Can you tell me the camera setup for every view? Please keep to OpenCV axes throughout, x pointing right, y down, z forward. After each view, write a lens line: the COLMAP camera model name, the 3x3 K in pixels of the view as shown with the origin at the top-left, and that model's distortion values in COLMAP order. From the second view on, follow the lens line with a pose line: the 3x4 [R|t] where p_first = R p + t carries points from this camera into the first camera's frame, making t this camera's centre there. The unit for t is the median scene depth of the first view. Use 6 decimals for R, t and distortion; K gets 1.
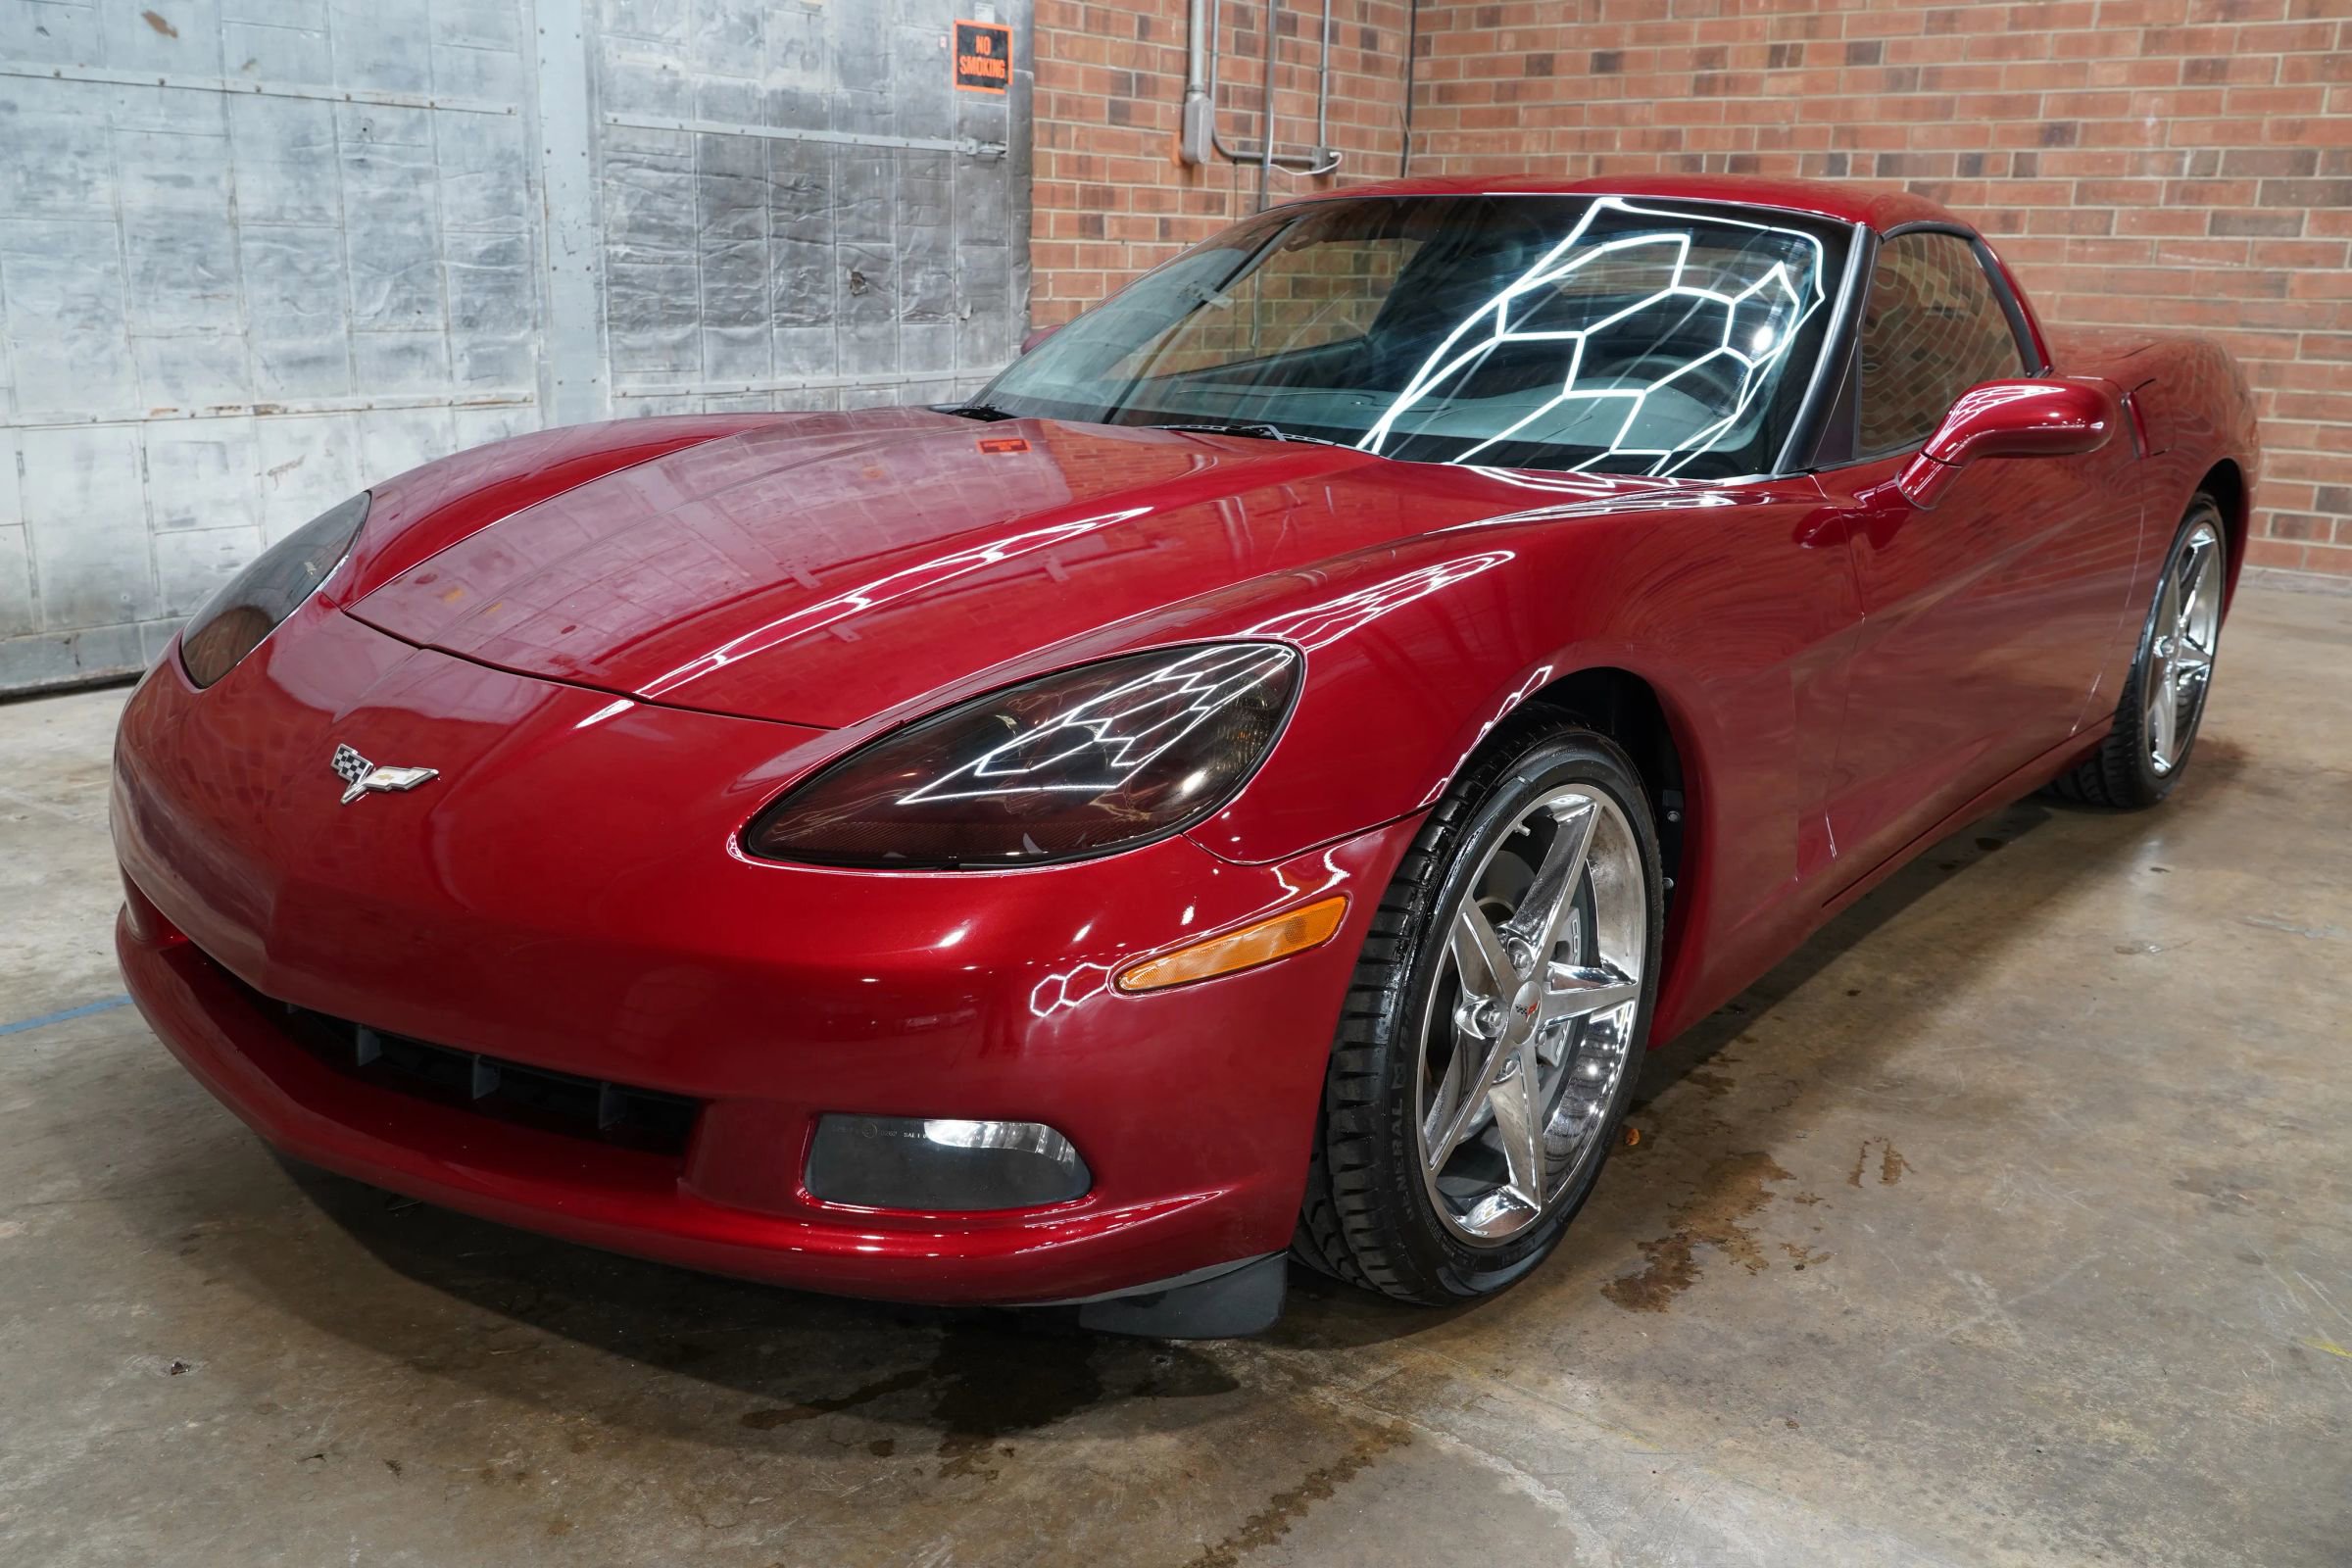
lens RADIAL K [[2024.3, 0, 1176.9], [0, 2024.3, 785.4], [0, 0, 1]] dist [0.022648, -0.011149]
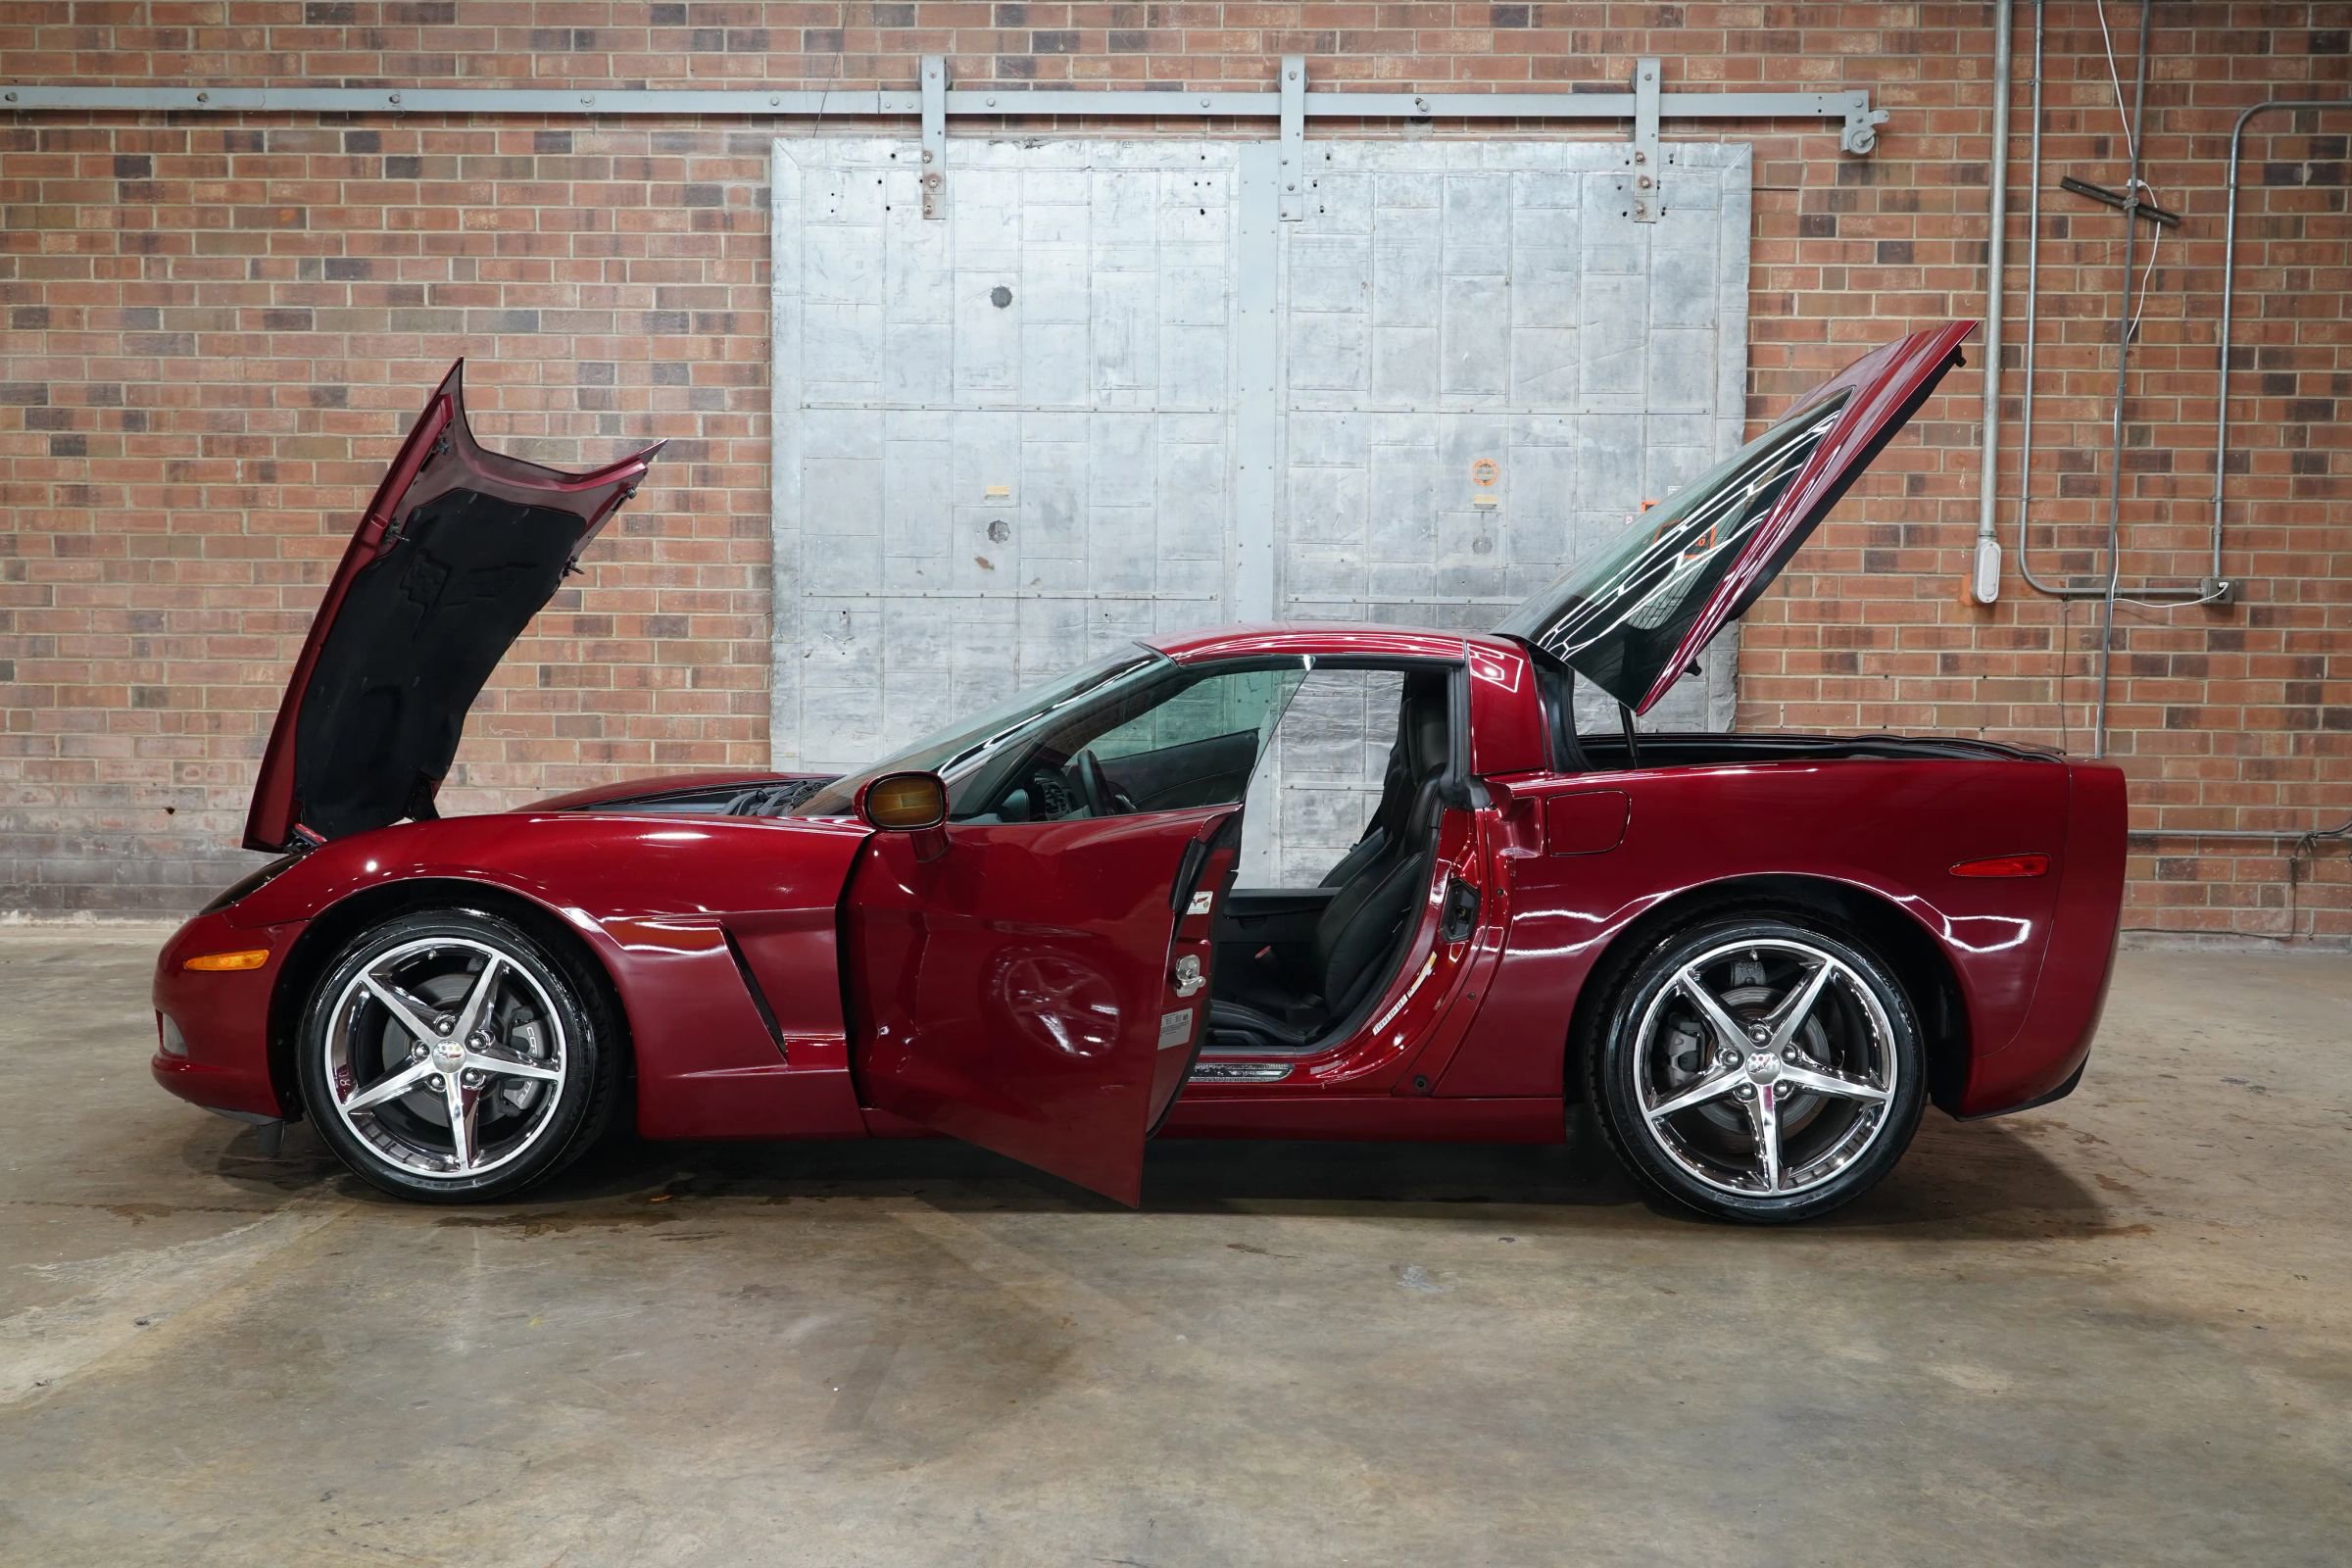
lens RADIAL K [[2024.3, 0, 1169.5], [0, 2024.3, 763.2], [0, 0, 1]] dist [0.022648, -0.011149]
pose [[0.598885, 0.022635, -0.800515, 0.768883], [-0.200351, 0.972048, -0.122402, -0.022205], [0.775368, 0.233689, 0.586680, 0.117103]]
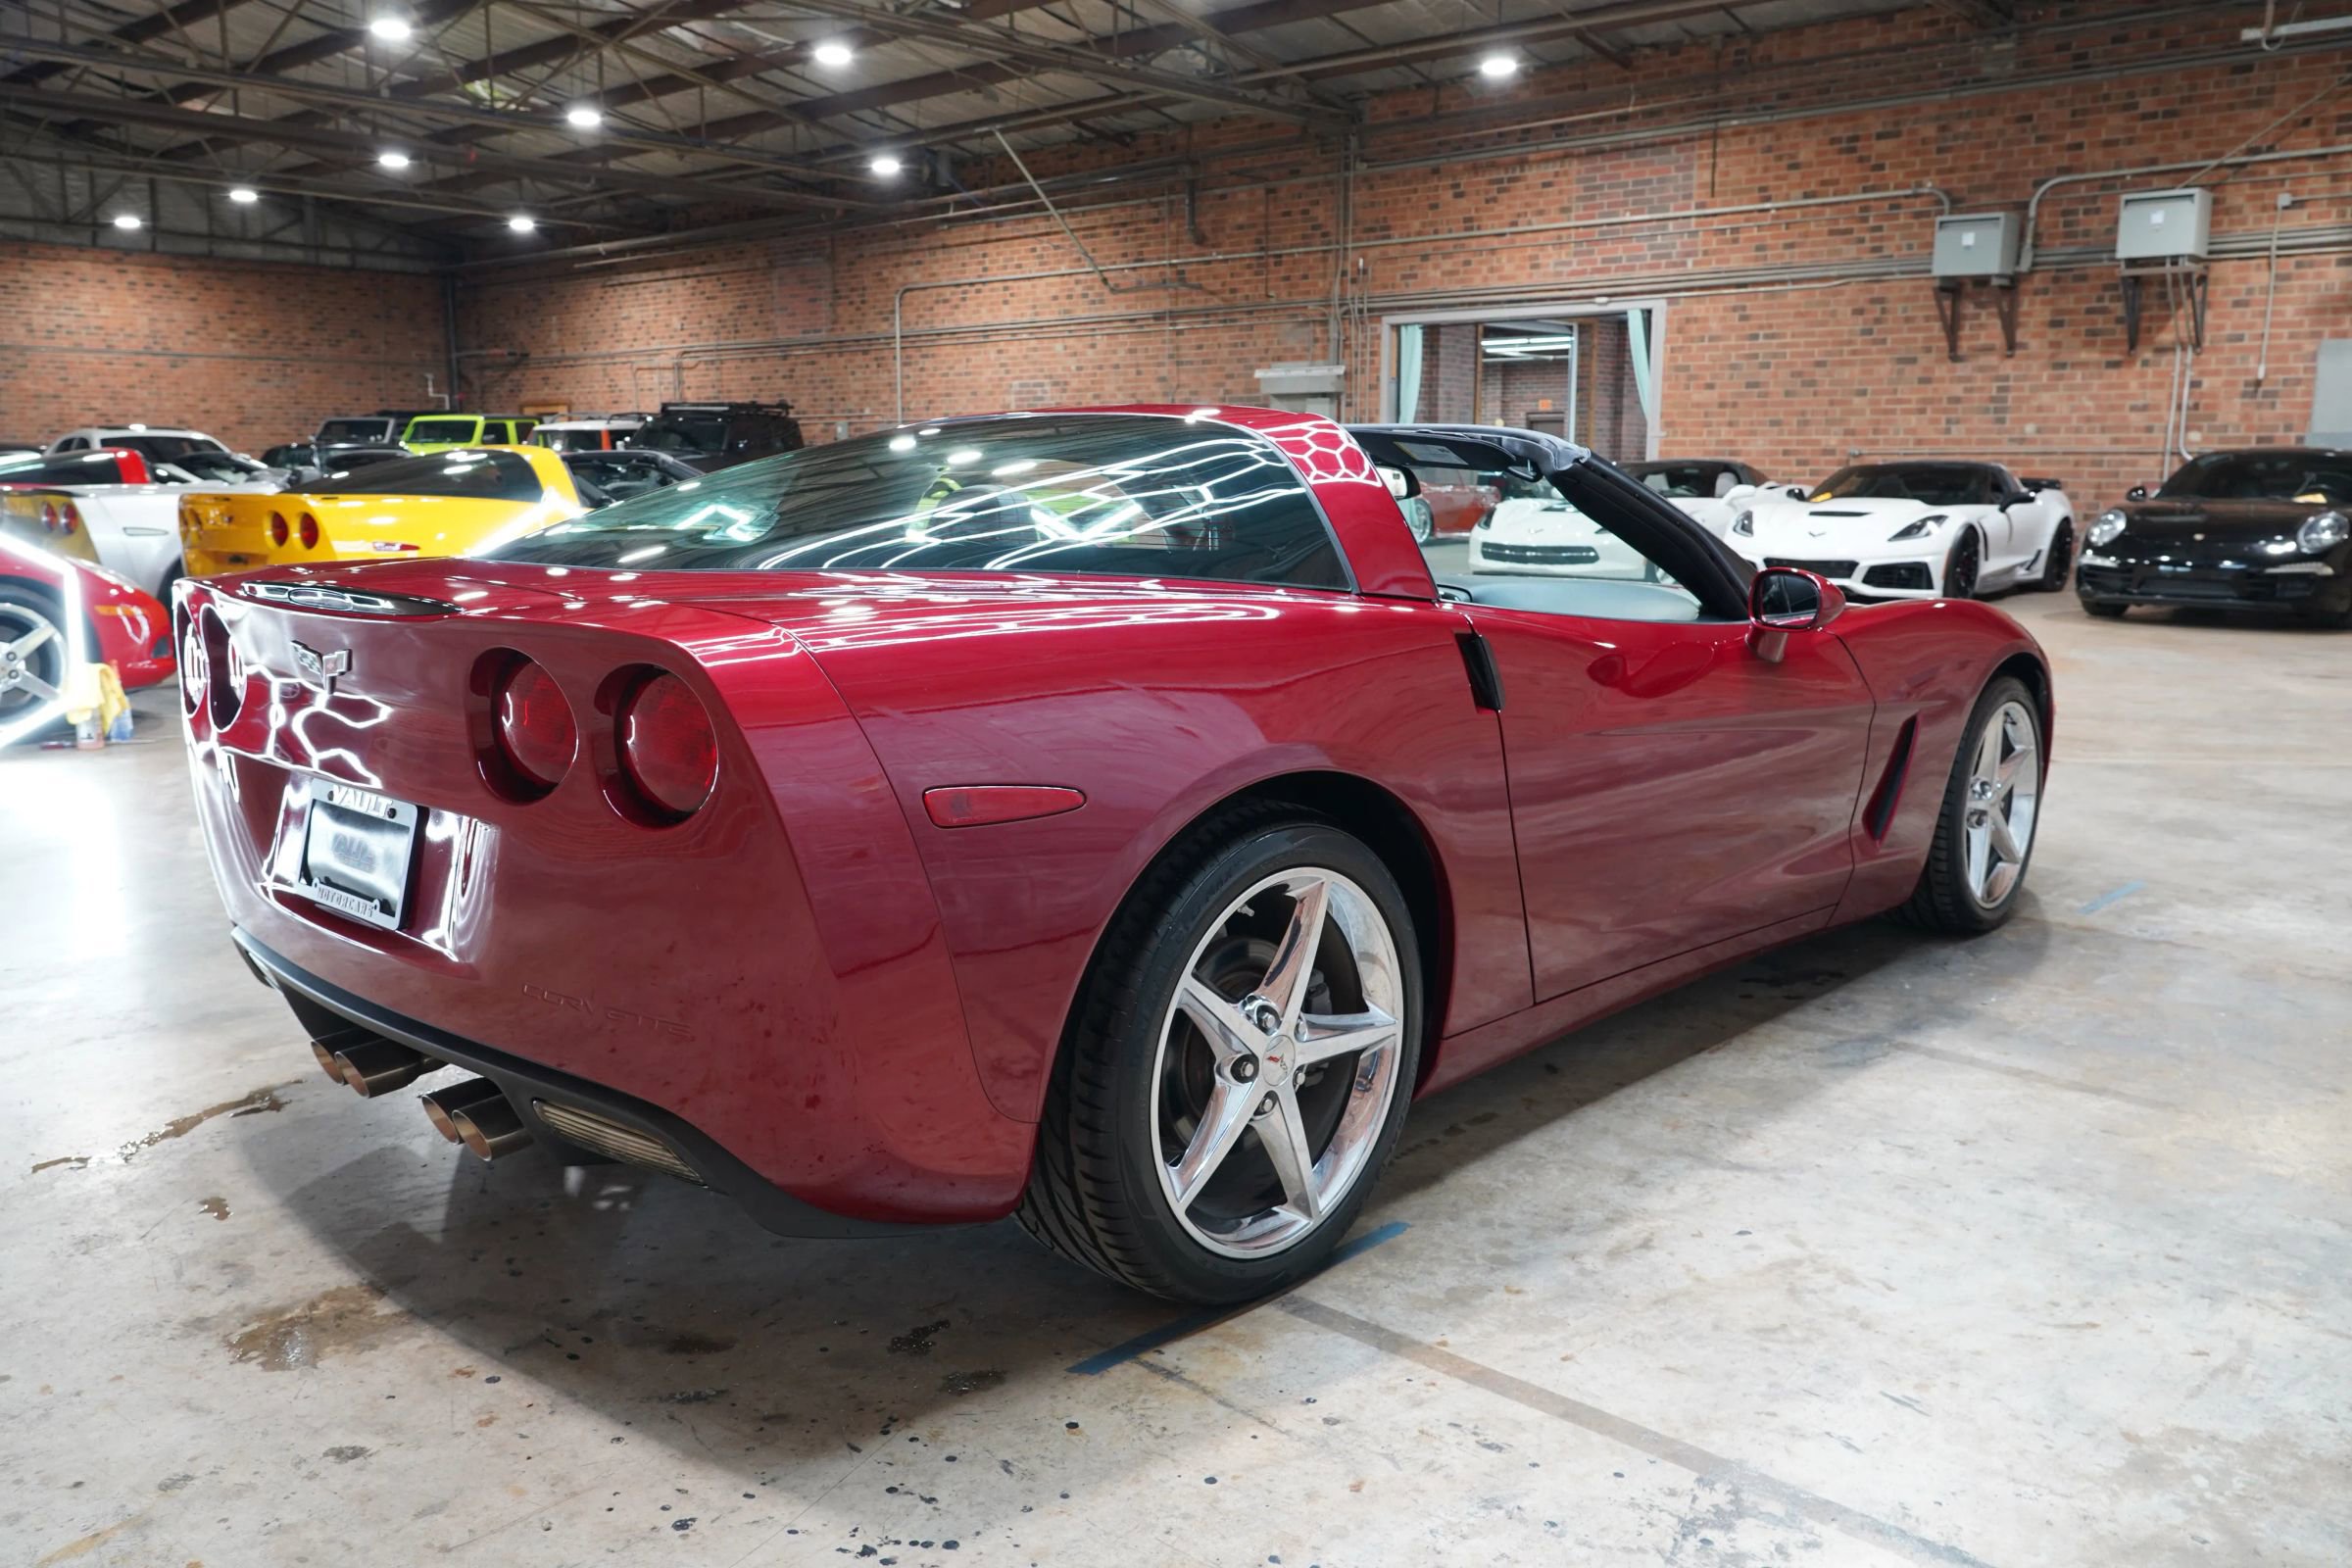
lens RADIAL K [[1822.7, 0, 1191.0], [0, 1822.7, 777.2], [0, 0, 1]] dist [0.005922, 0.006133]
pose [[-0.997411, -0.037060, 0.061631, 0.105844], [-0.007864, 0.908060, 0.418766, -0.327139], [-0.071484, 0.417197, -0.906000, 1.220083]]
